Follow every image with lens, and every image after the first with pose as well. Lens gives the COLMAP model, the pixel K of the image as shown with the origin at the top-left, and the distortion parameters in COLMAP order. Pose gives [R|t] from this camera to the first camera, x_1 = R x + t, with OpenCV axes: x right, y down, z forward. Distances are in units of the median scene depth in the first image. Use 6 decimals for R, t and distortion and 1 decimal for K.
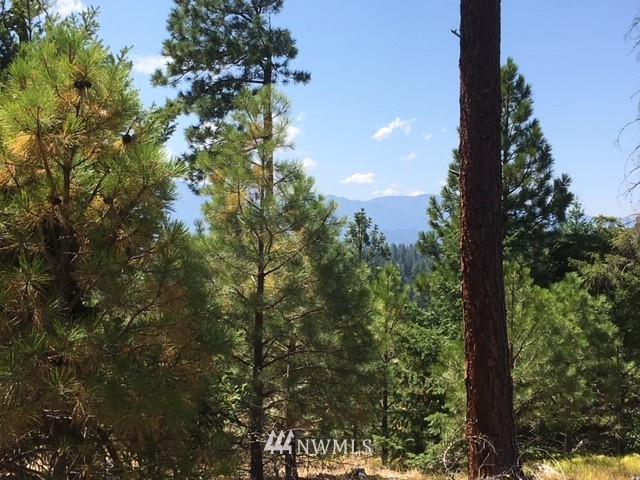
lens RADIAL K [[1065.6, 0, 320.0], [0, 1065.6, 240.0], [0, 0, 1]] dist [0.036065, 0.063169]
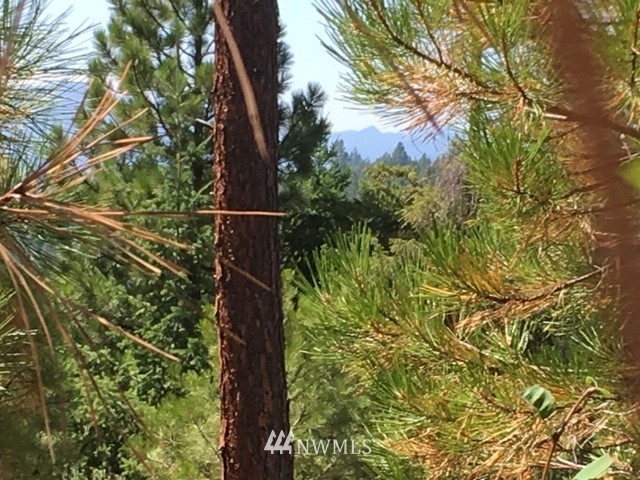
lens RADIAL K [[2709.4, 0, 320.0], [0, 2709.4, 240.0], [0, 0, 1]] dist [0.069851, 0.528193]
pose [[0.966426, -0.007973, 0.256821, -0.114203], [0.002712, 0.999779, 0.020833, -0.014110], [-0.256931, -0.019437, 0.966234, -0.297050]]
